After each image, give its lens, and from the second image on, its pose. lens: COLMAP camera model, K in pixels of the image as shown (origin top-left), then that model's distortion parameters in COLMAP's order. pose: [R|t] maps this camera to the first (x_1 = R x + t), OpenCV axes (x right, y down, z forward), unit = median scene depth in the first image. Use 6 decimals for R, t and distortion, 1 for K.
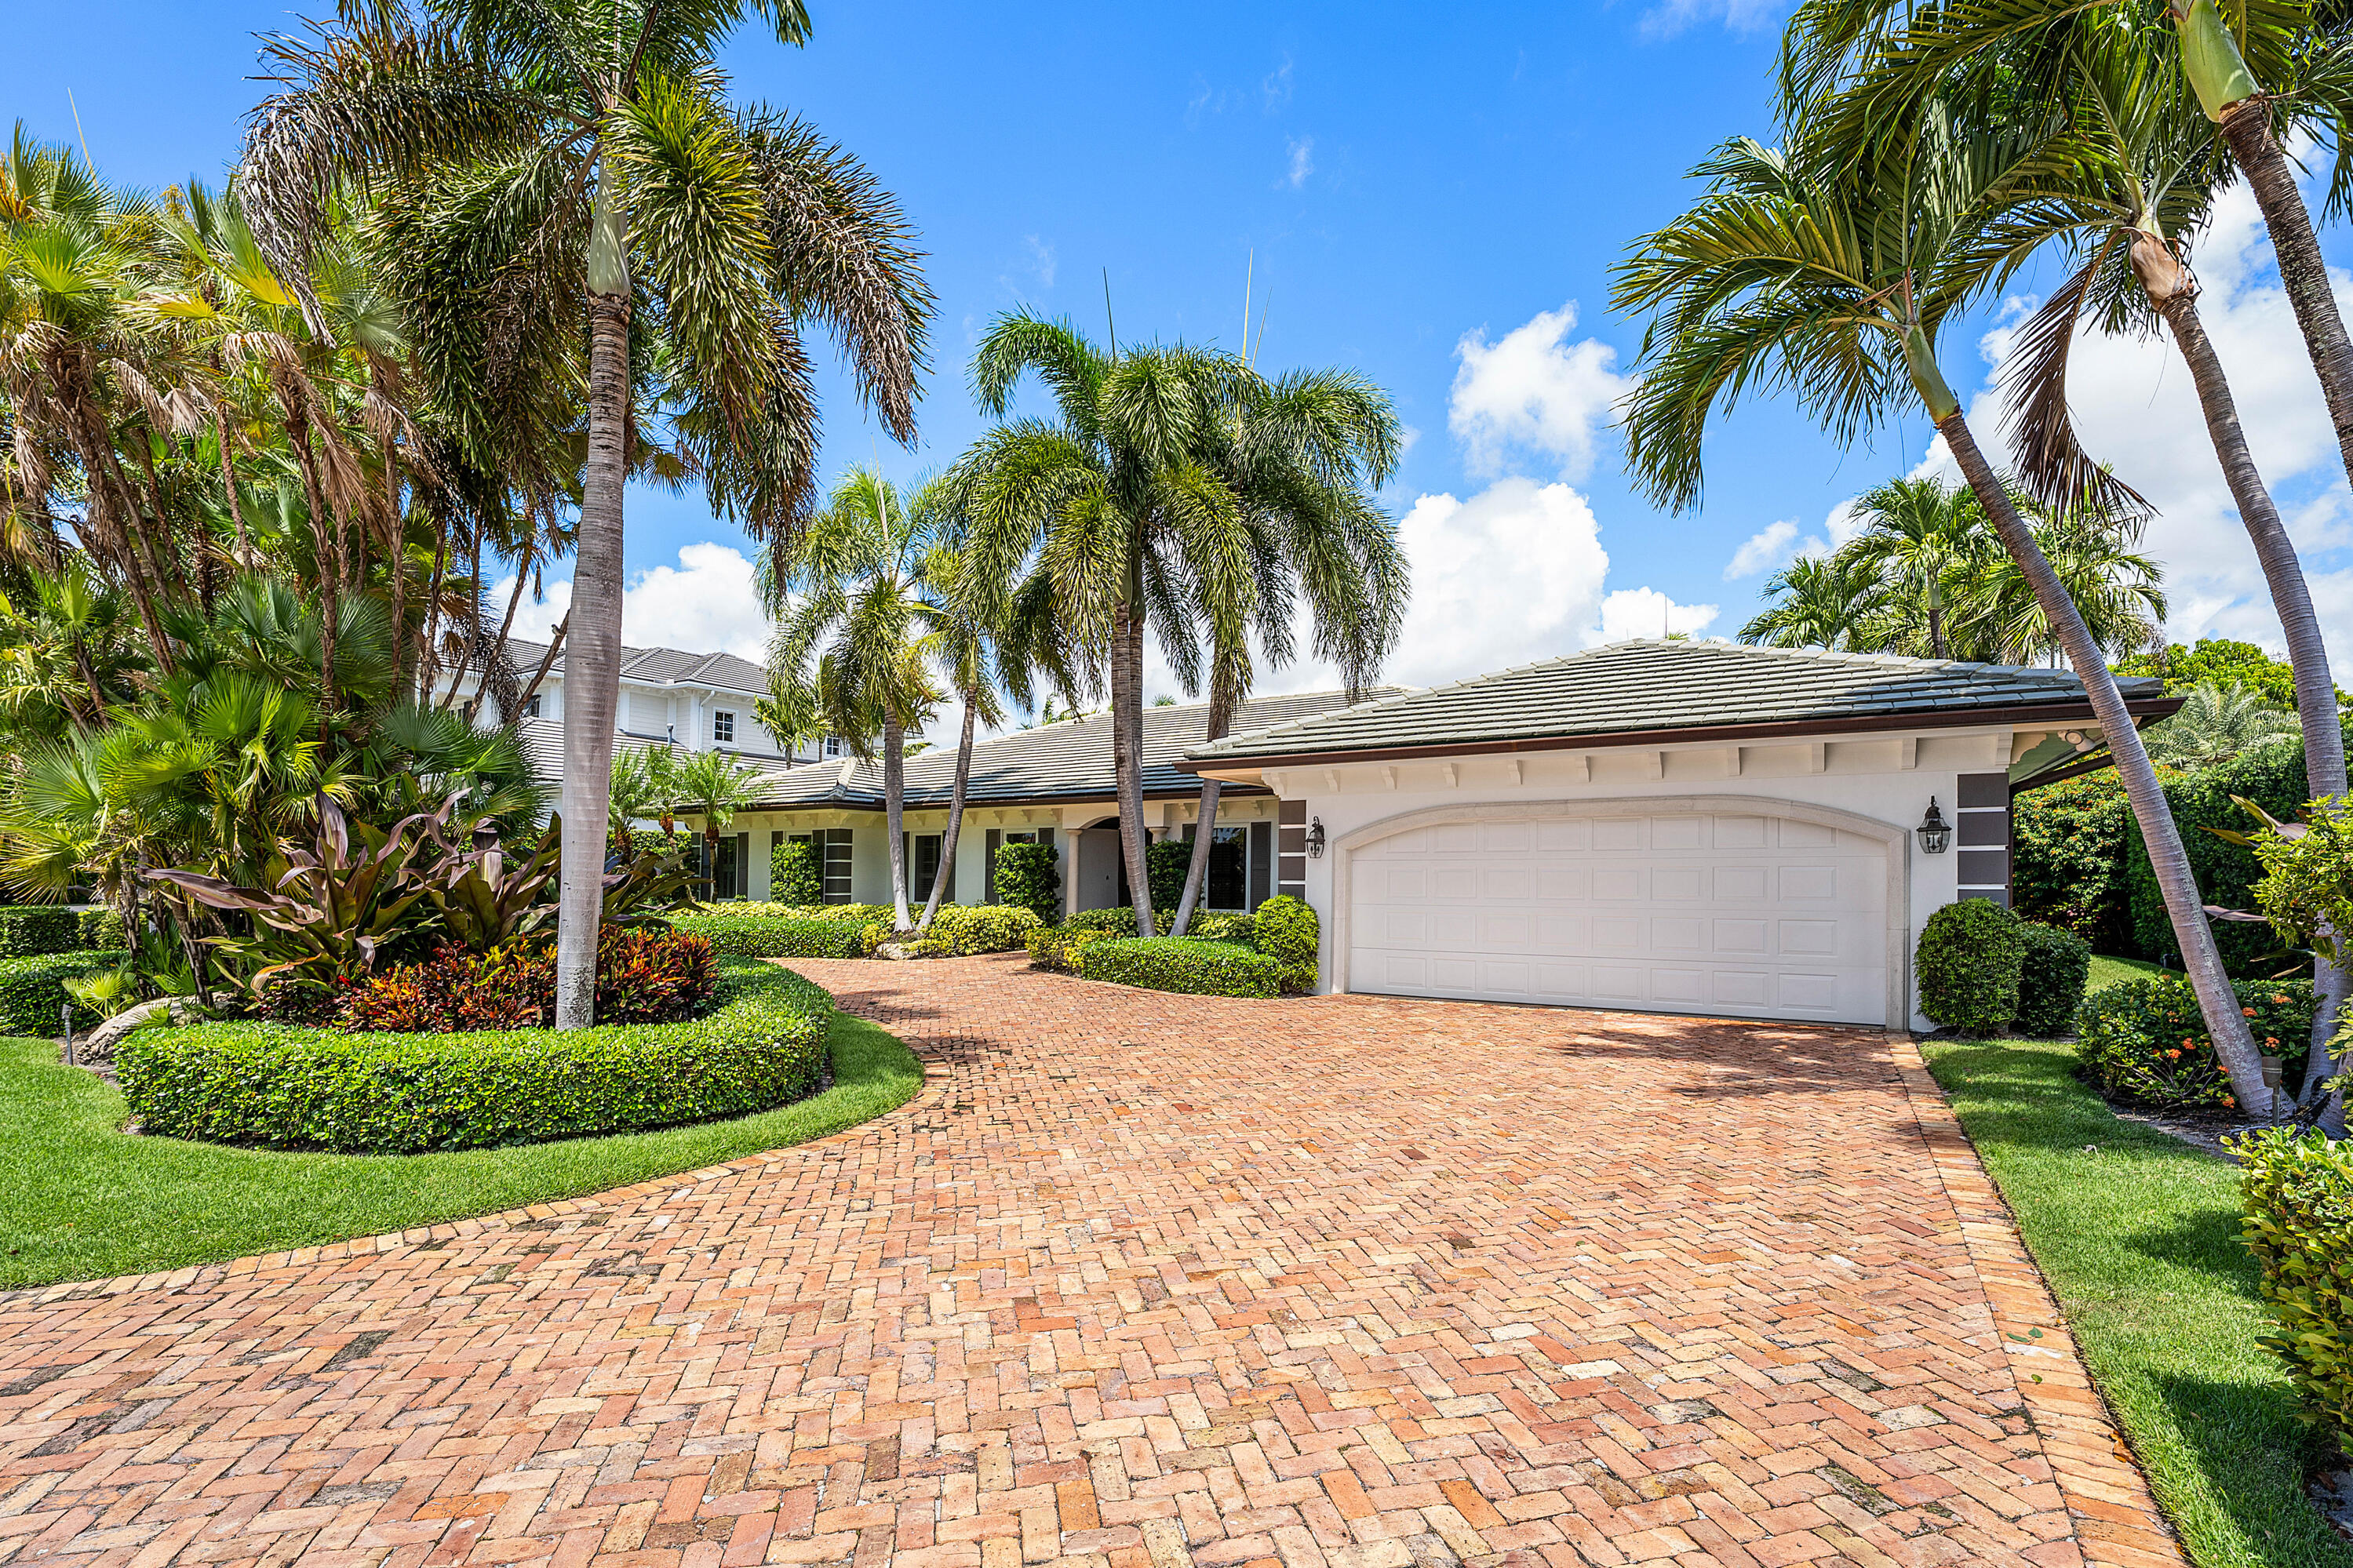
lens RADIAL K [[1066.8, 0, 1182.4], [0, 1066.8, 877.8], [0, 0, 1]] dist [-0.041840, 0.000746]
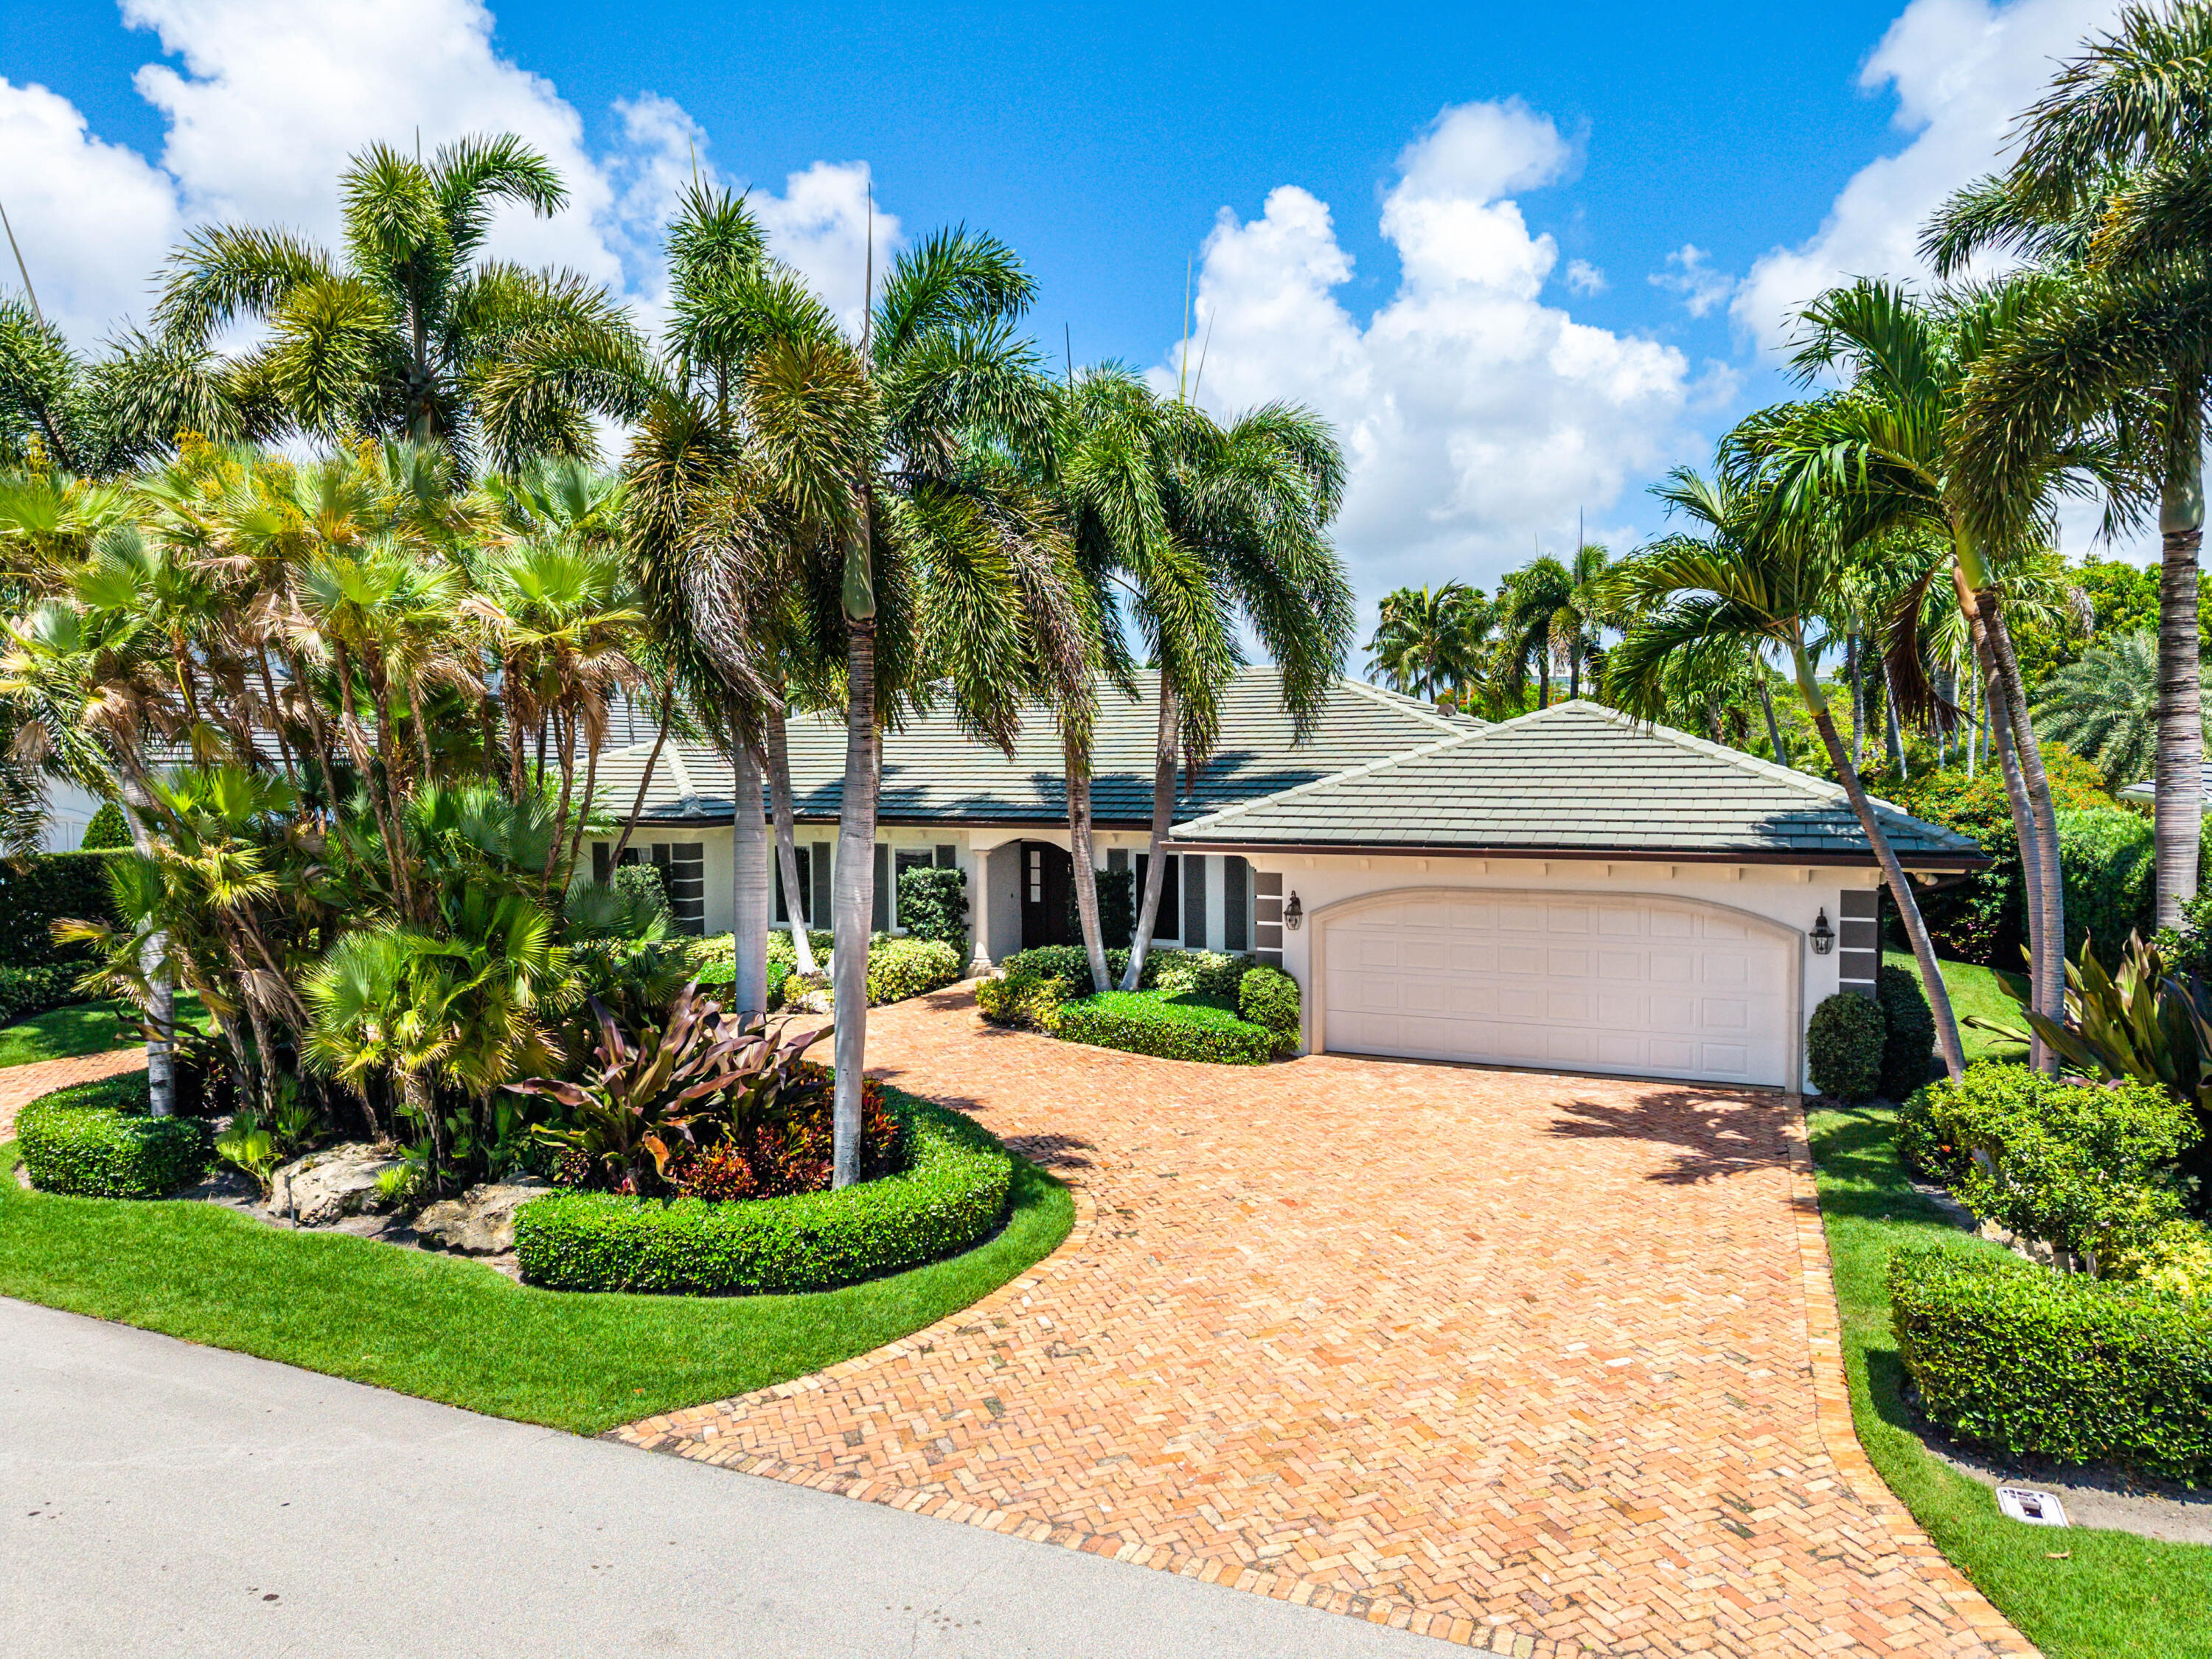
lens RADIAL K [[1539.2, 0, 1106.0], [0, 1539.2, 829.5], [0, 0, 1]] dist [0.027556, -0.061763]
pose [[0.988845, -0.026962, 0.146488, -0.482888], [0.017705, 0.997784, 0.064136, -0.372695], [-0.147892, -0.060827, 0.987131, -0.842140]]
